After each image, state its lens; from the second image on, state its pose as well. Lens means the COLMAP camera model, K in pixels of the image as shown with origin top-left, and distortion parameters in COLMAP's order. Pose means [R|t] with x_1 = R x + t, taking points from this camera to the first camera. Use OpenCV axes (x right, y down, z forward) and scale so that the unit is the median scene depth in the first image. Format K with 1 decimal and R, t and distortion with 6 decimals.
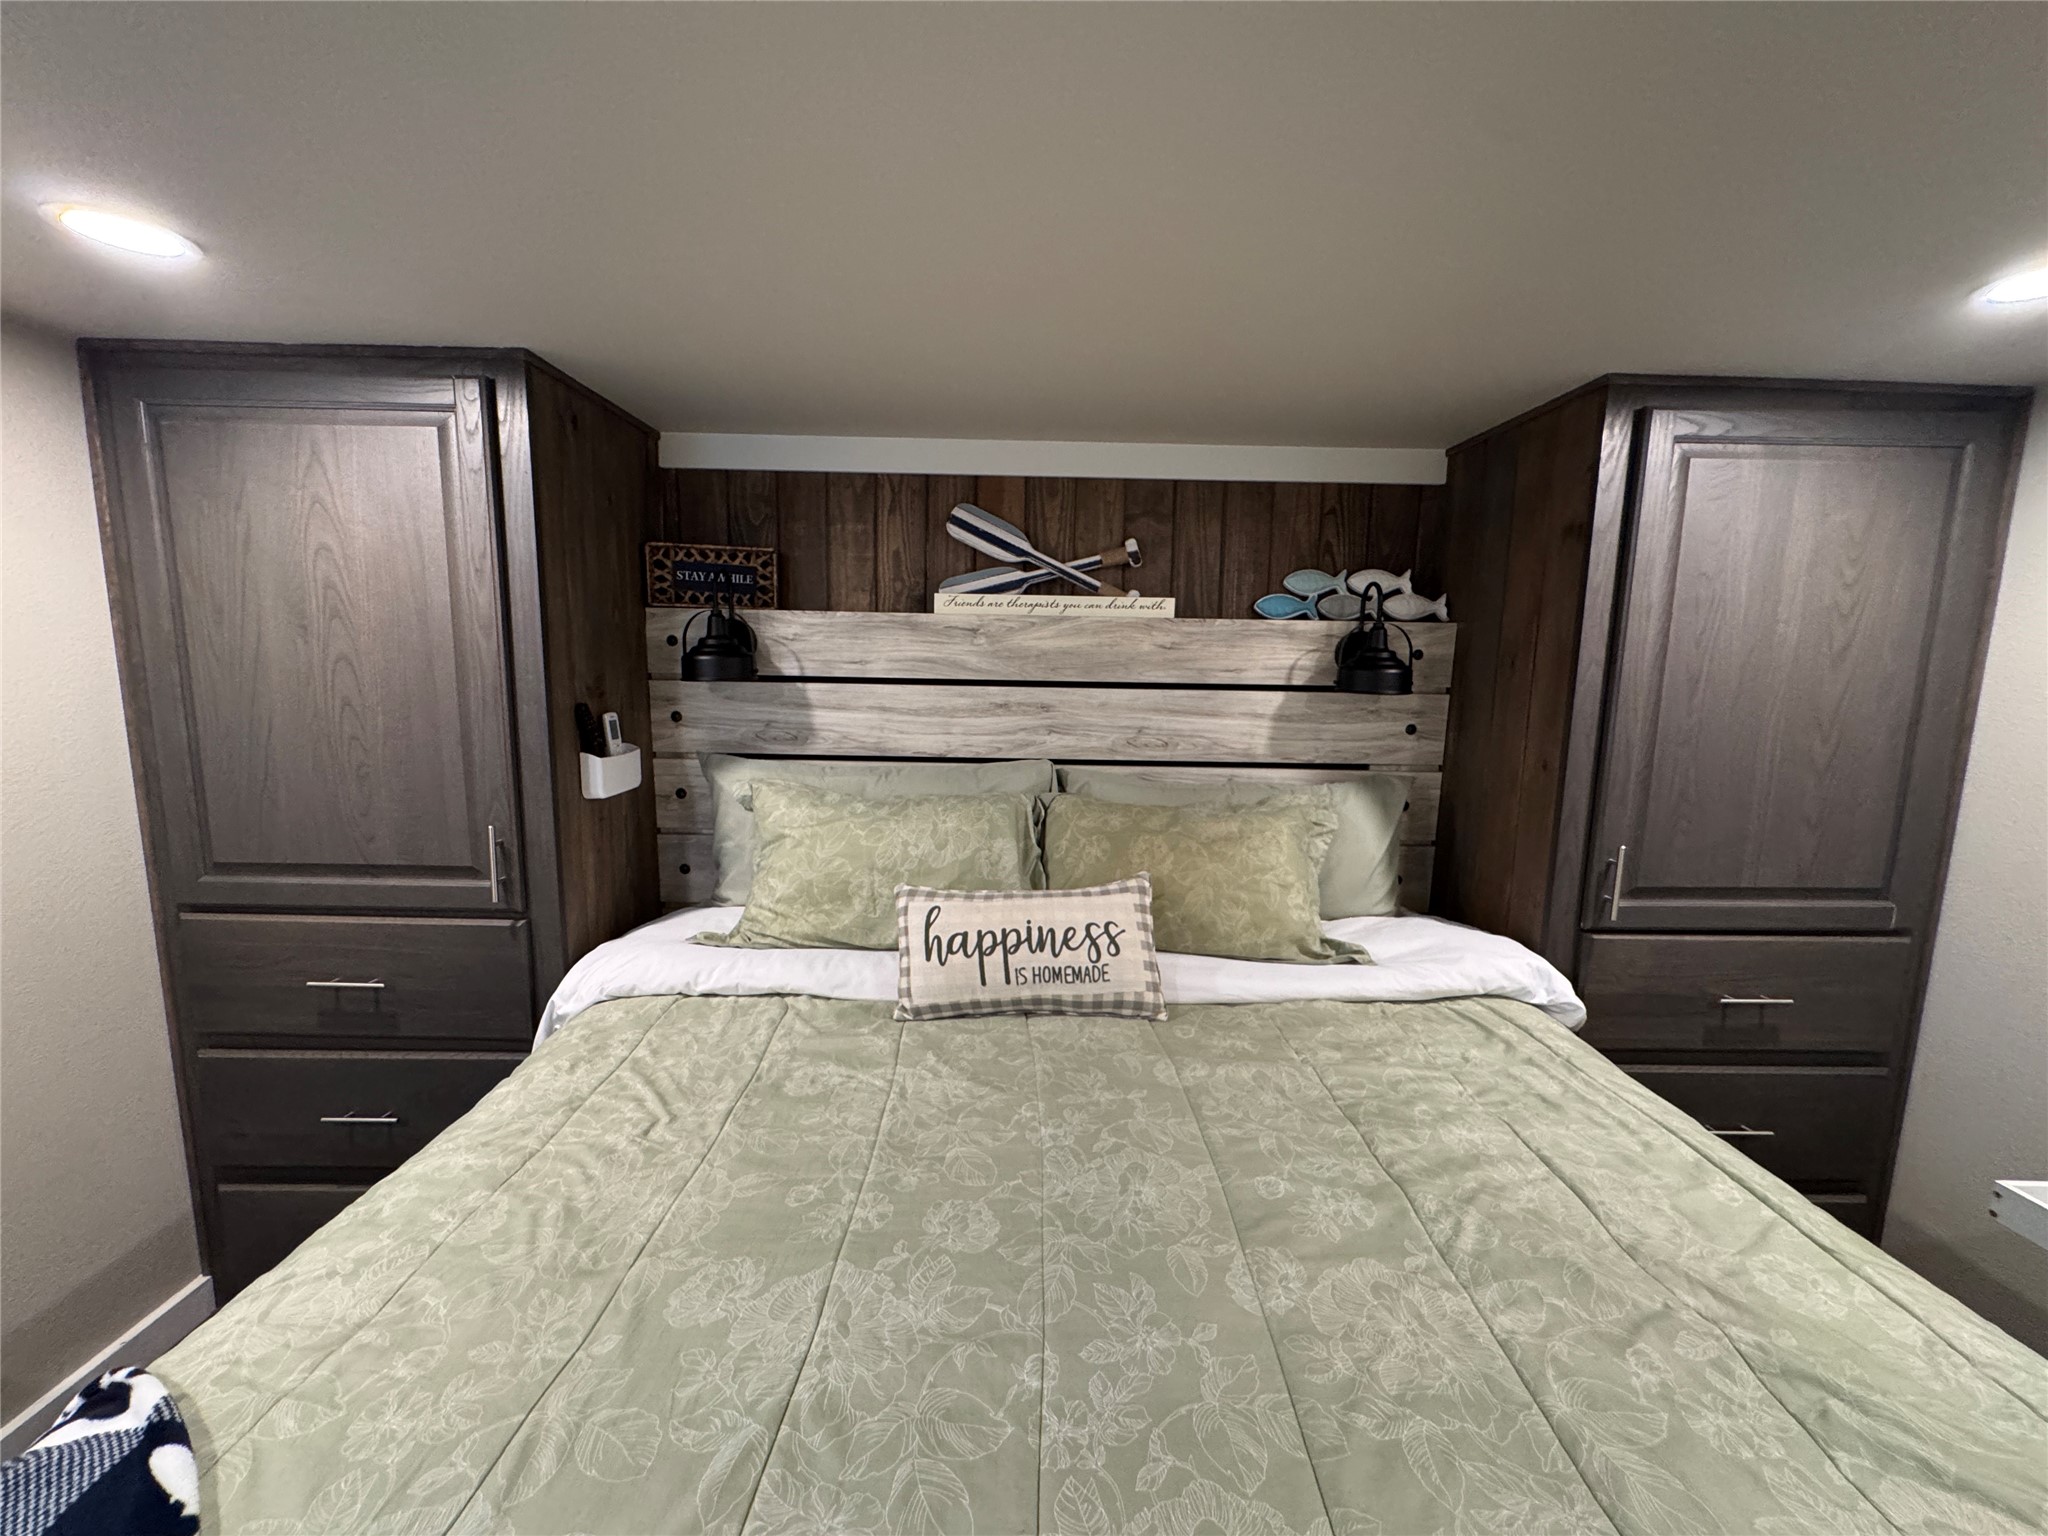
lens RADIAL K [[817.4, 0, 1021.3], [0, 817.4, 768.4], [0, 0, 1]] dist [-0.003602, 0.000668]
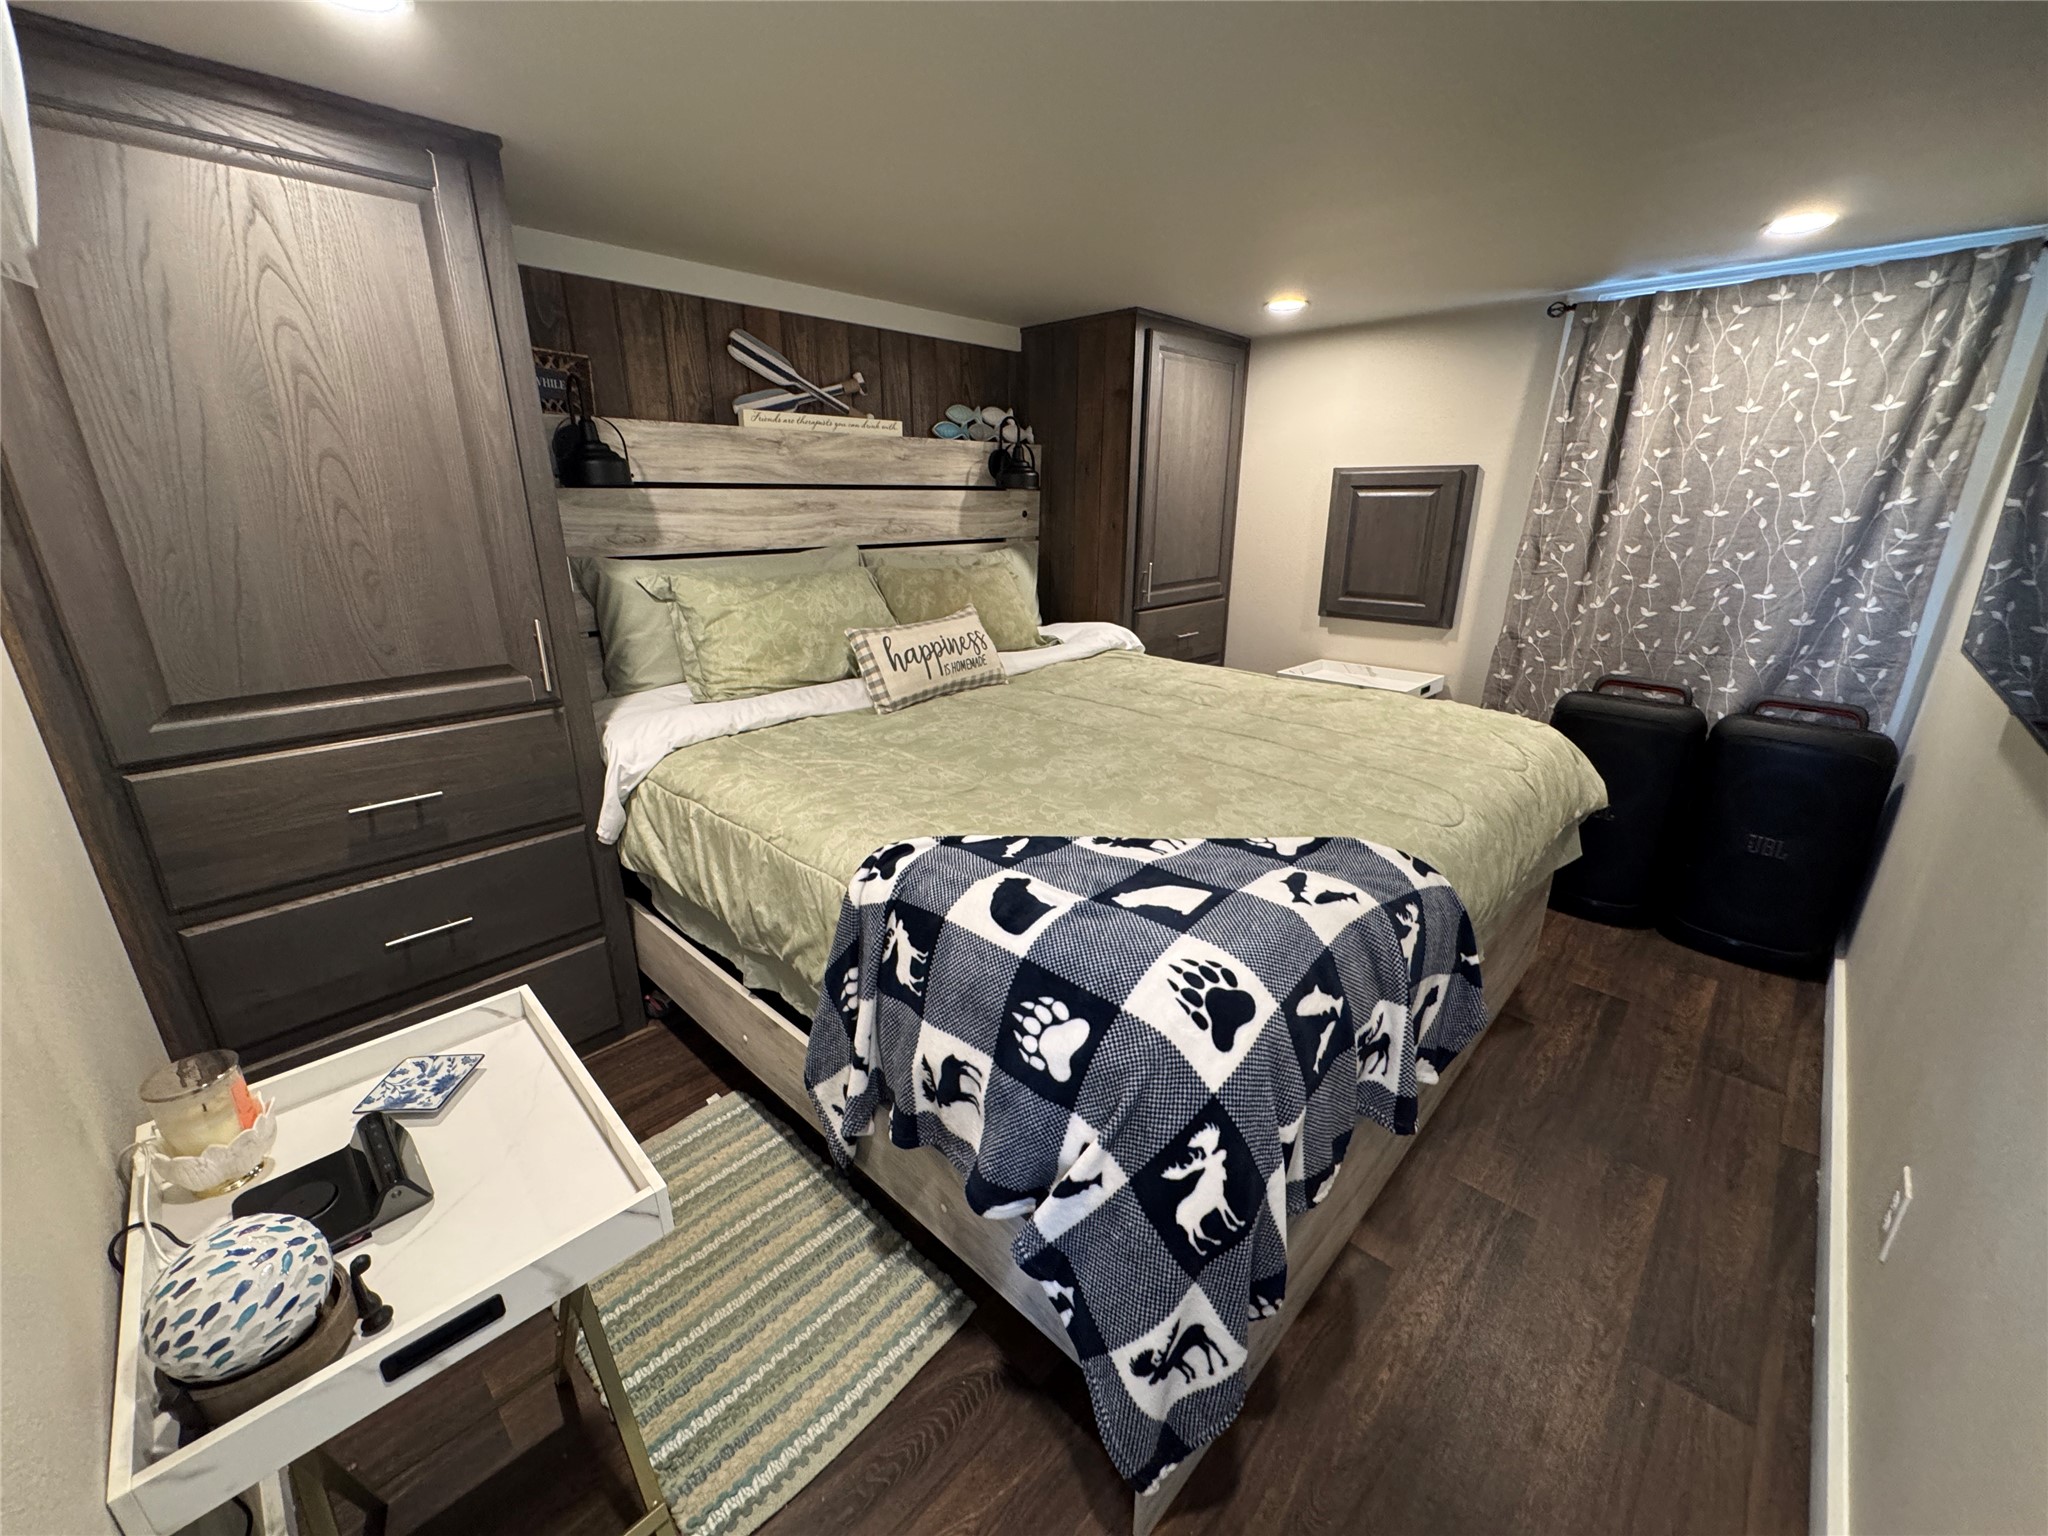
lens RADIAL K [[817.4, 0, 1021.3], [0, 817.4, 768.4], [0, 0, 1]] dist [-0.003602, 0.000668]
pose [[0.699310, -0.242713, 0.672351, -0.757200], [0.108898, 0.965784, 0.235375, 0.058987], [-0.706474, -0.091383, 0.701814, -0.183866]]
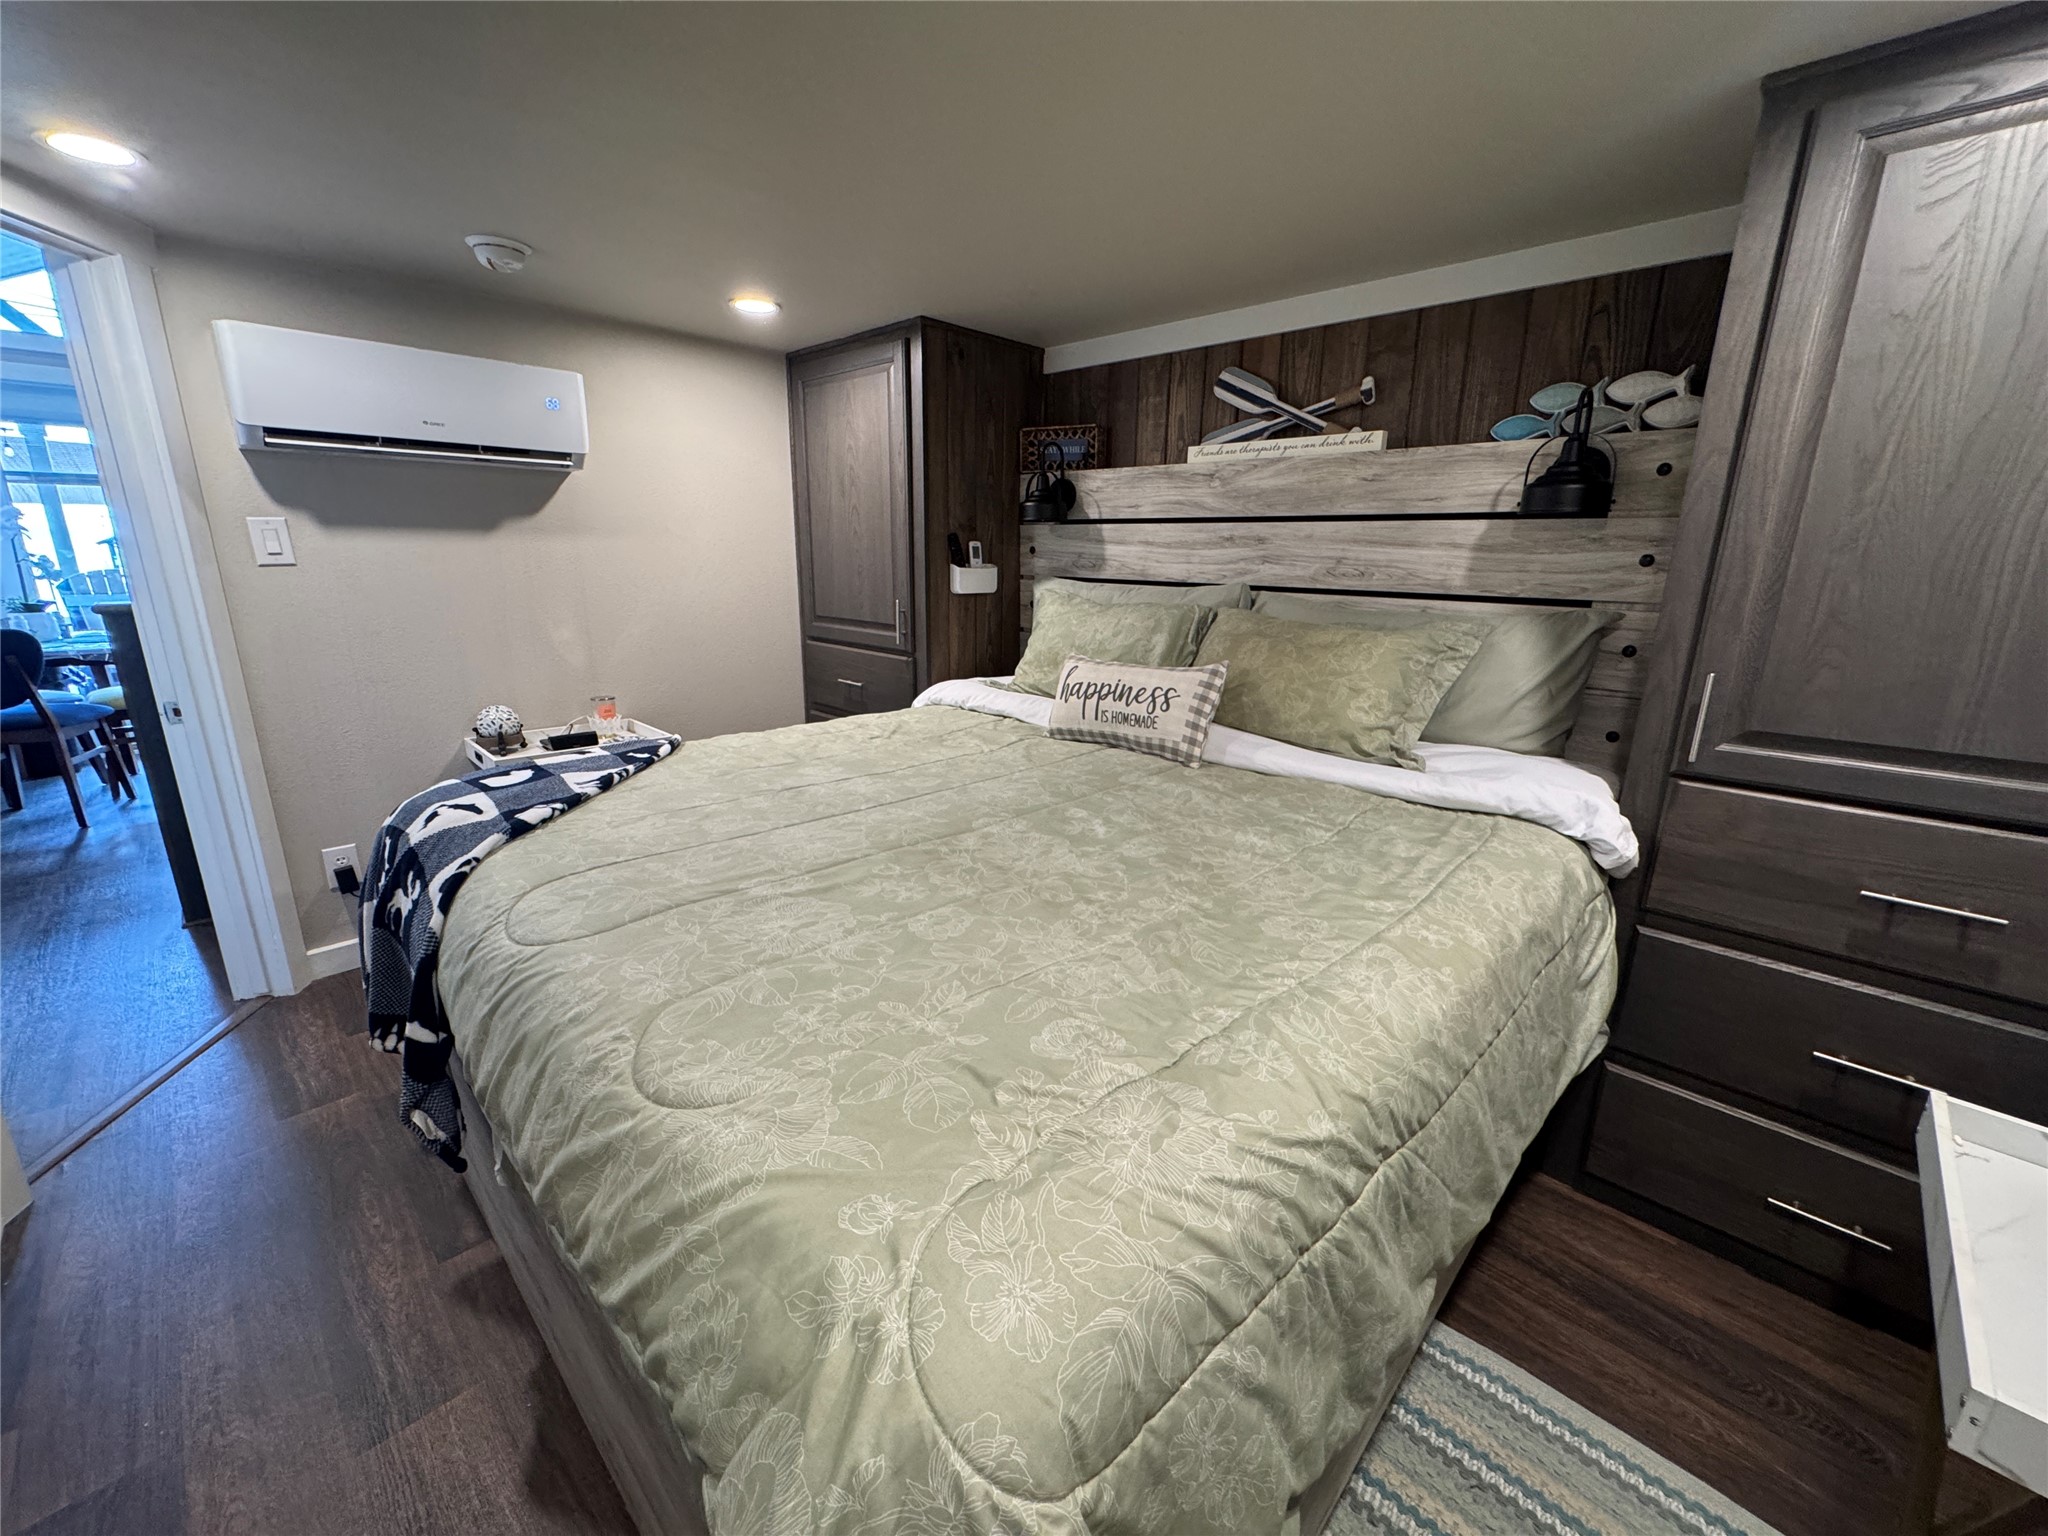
lens RADIAL K [[817.4, 0, 1021.3], [0, 817.4, 768.4], [0, 0, 1]] dist [-0.003602, 0.000668]
pose [[0.708577, 0.175473, -0.683467, 0.651056], [-0.099939, 0.983779, 0.148965, 0.108334], [0.698520, -0.037249, 0.714620, -0.087396]]
